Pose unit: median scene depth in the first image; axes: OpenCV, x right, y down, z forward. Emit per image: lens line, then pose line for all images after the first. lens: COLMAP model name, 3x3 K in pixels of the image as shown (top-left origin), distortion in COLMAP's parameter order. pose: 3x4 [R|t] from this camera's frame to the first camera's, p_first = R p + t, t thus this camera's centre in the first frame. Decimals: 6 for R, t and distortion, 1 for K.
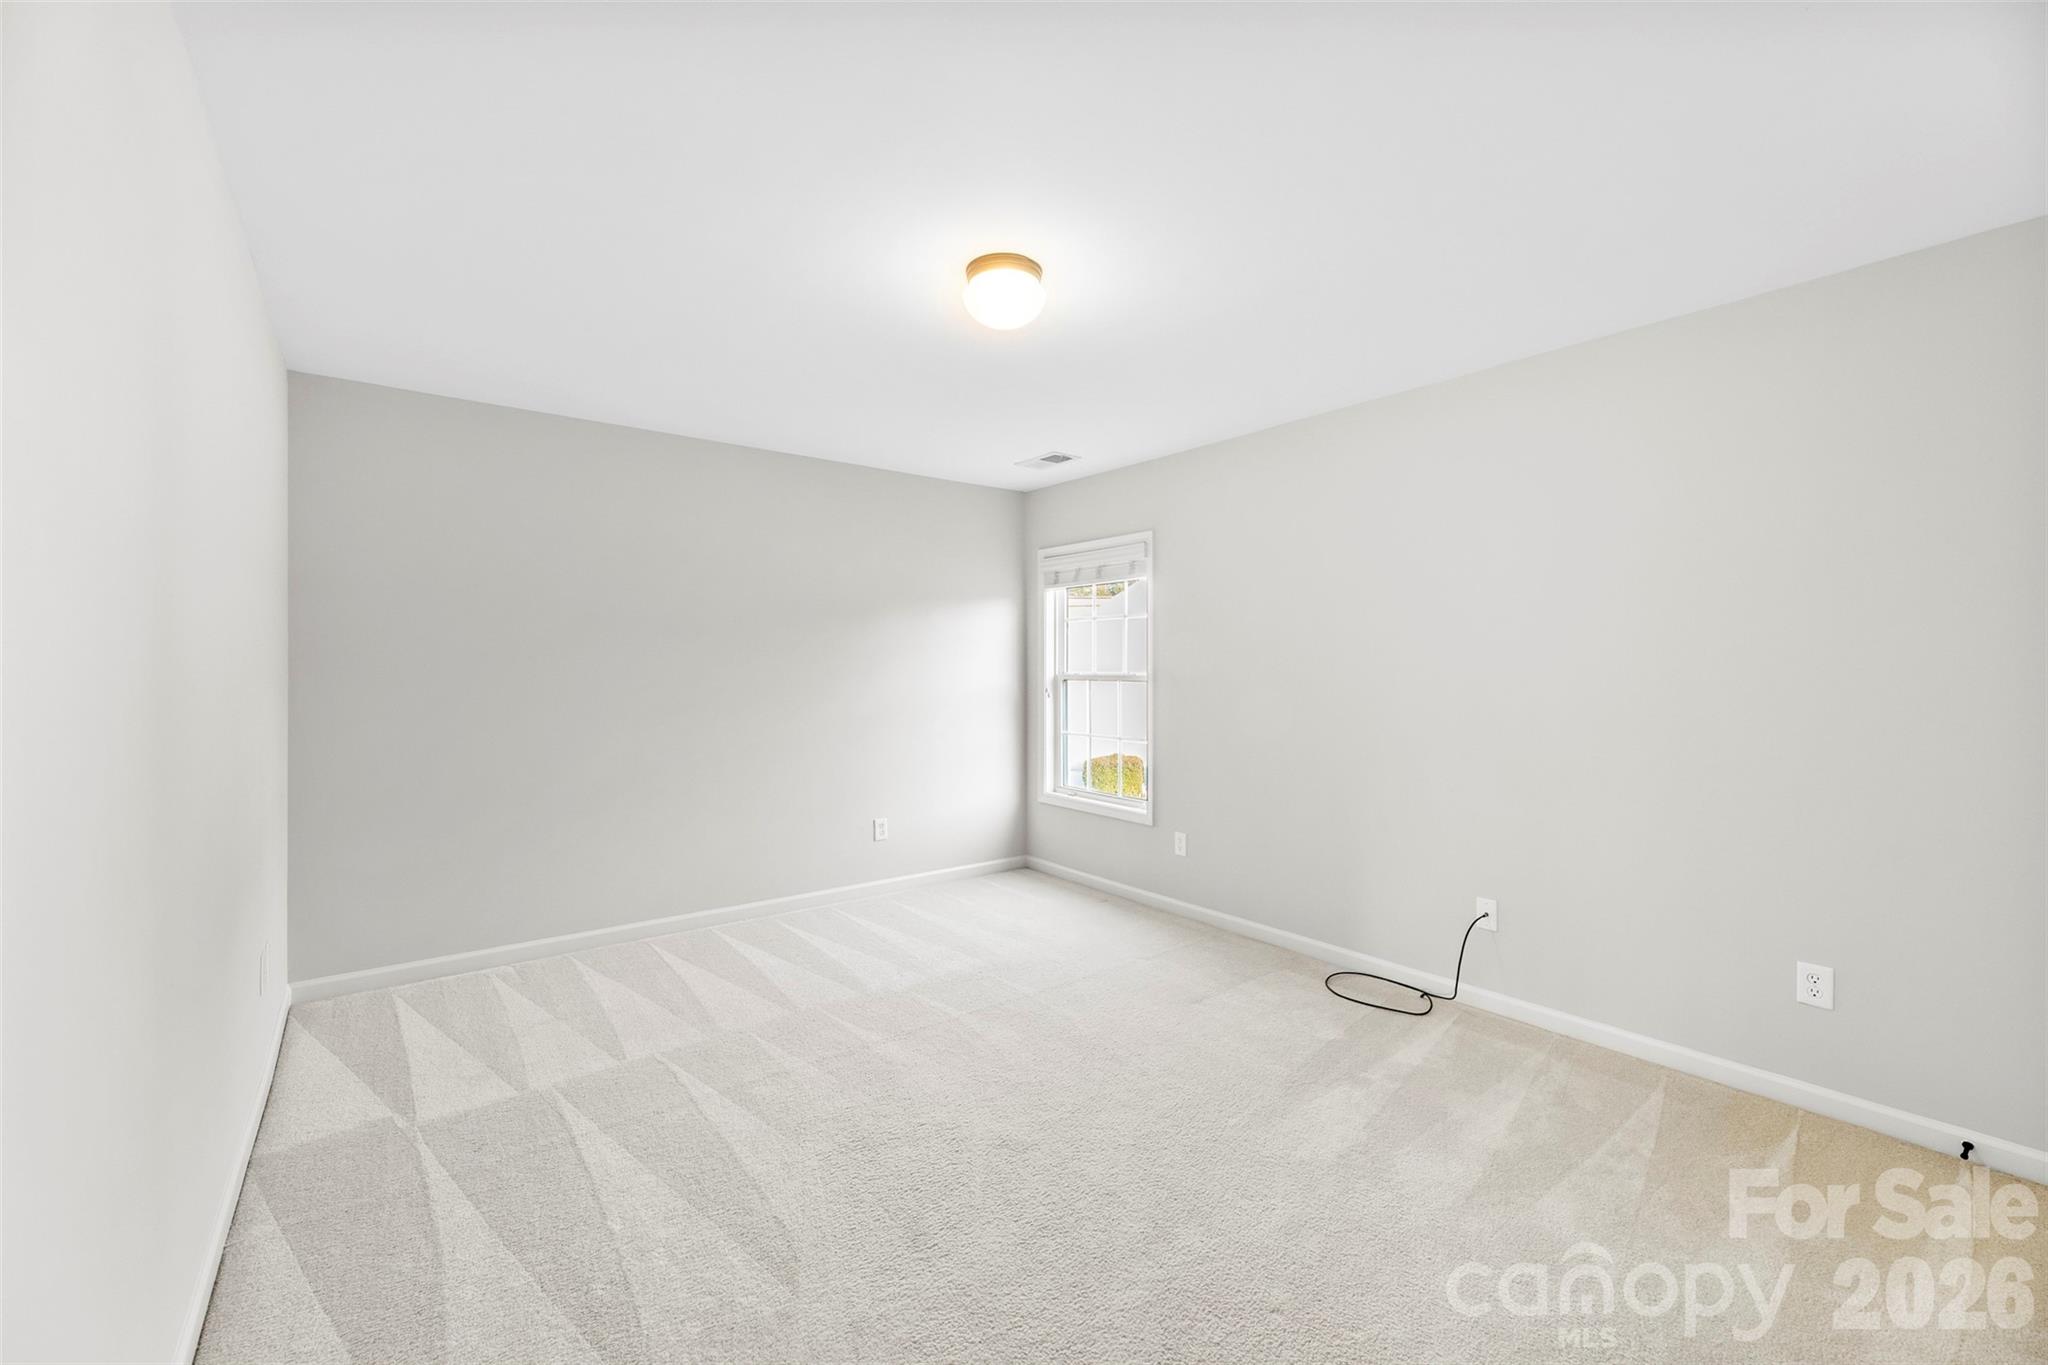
lens RADIAL K [[841.0, 0, 1028.0], [0, 841.0, 678.2], [0, 0, 1]] dist [-0.002633, -0.000318]
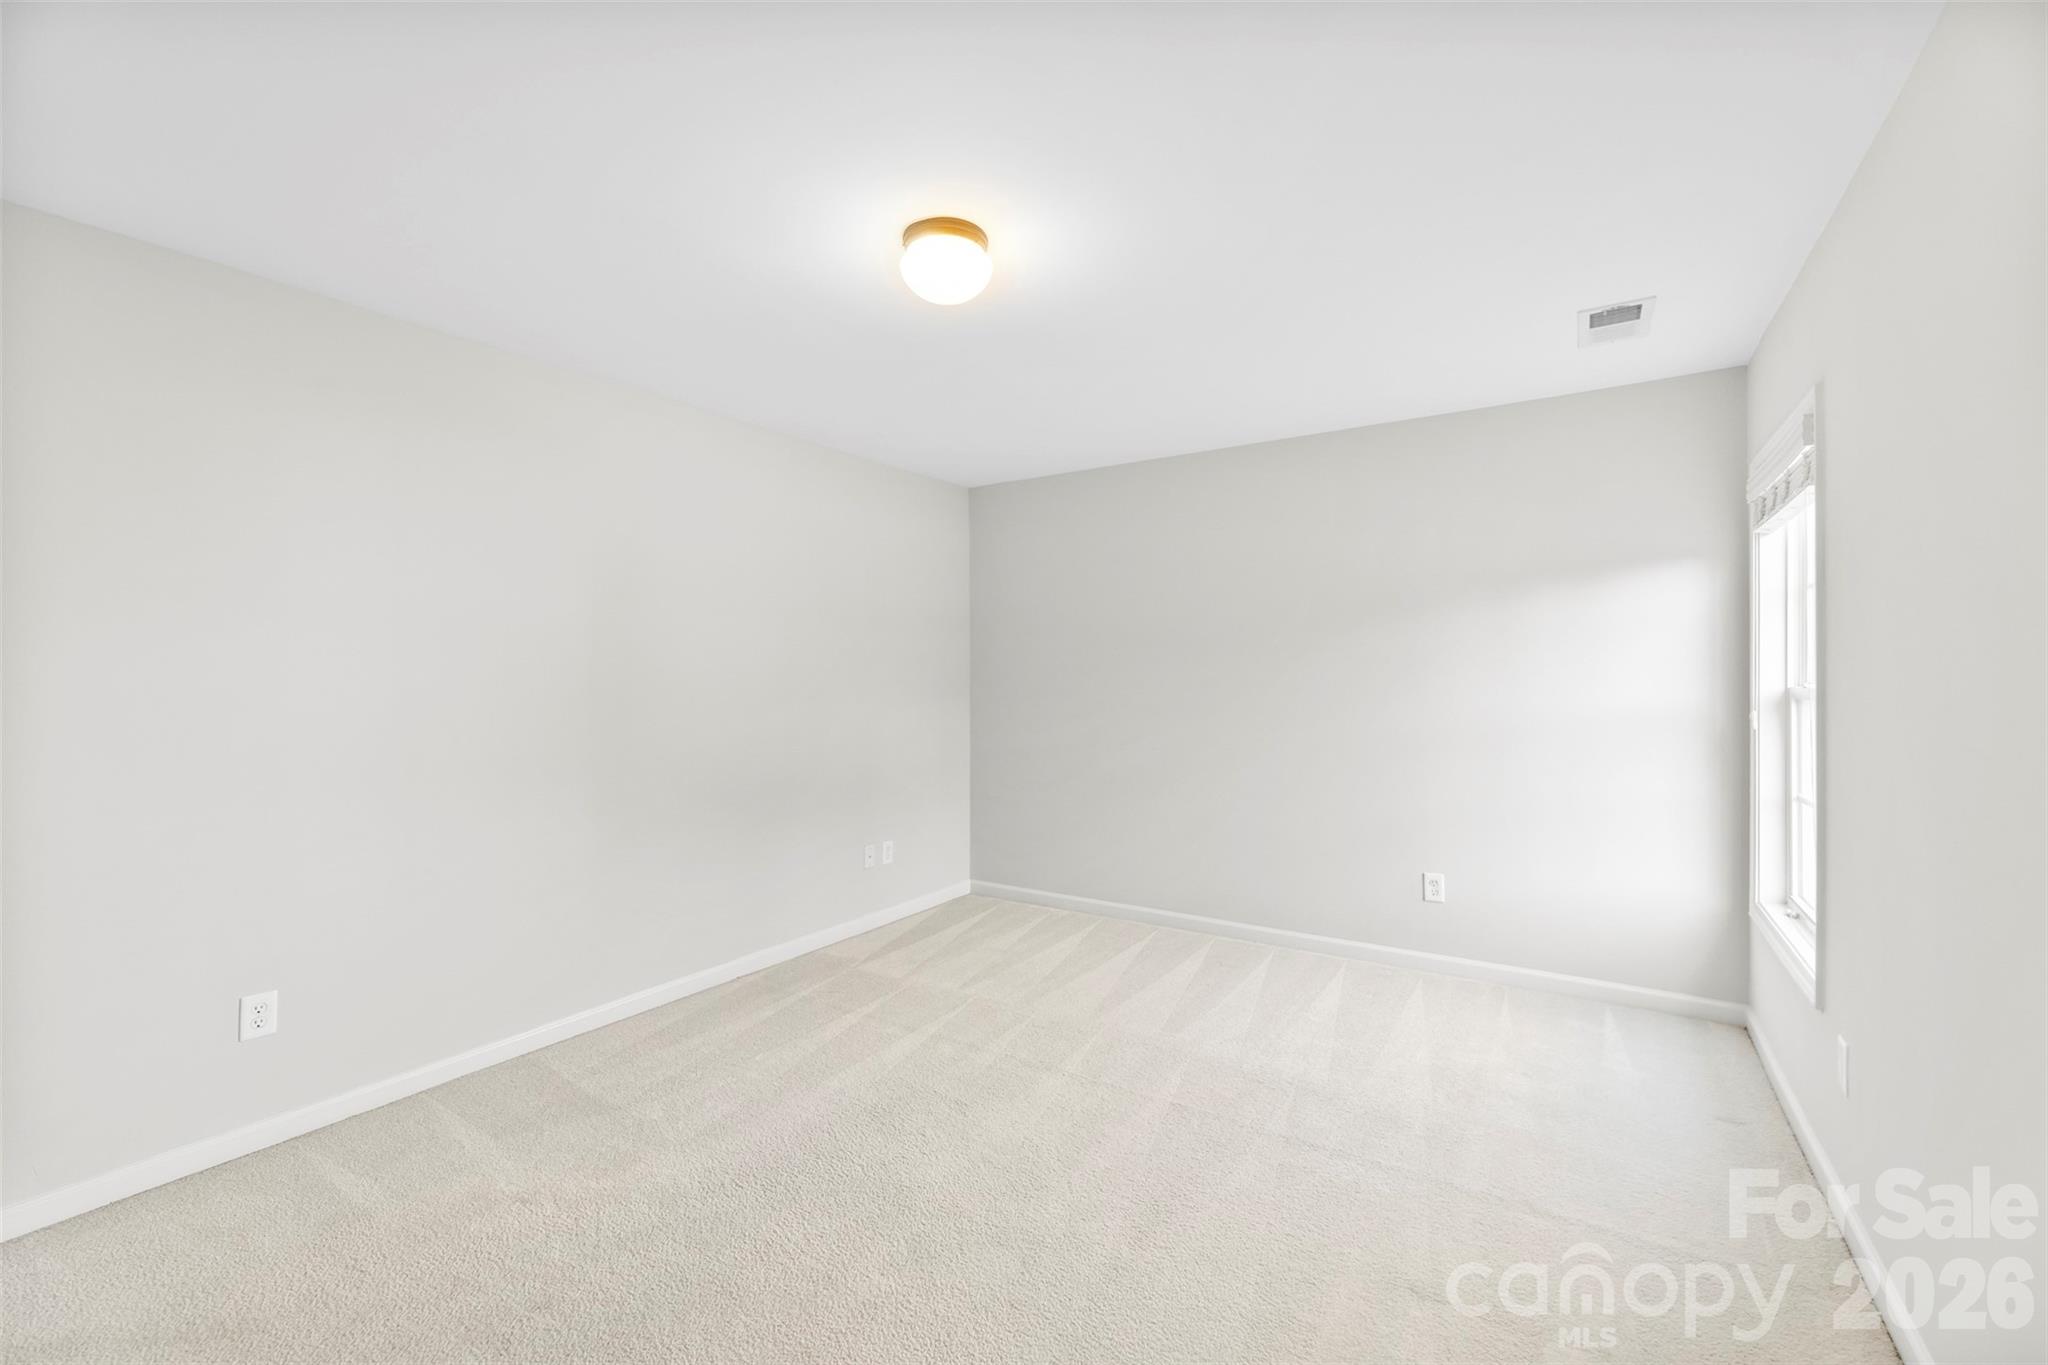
lens RADIAL K [[841.0, 0, 1026.7], [0, 841.0, 680.9], [0, 0, 1]] dist [-0.002633, -0.000318]
pose [[0.302990, -0.003130, -0.952989, 0.527892], [-0.005139, 0.999975, -0.004918, -0.003310], [0.952980, 0.006387, 0.302966, 0.493886]]
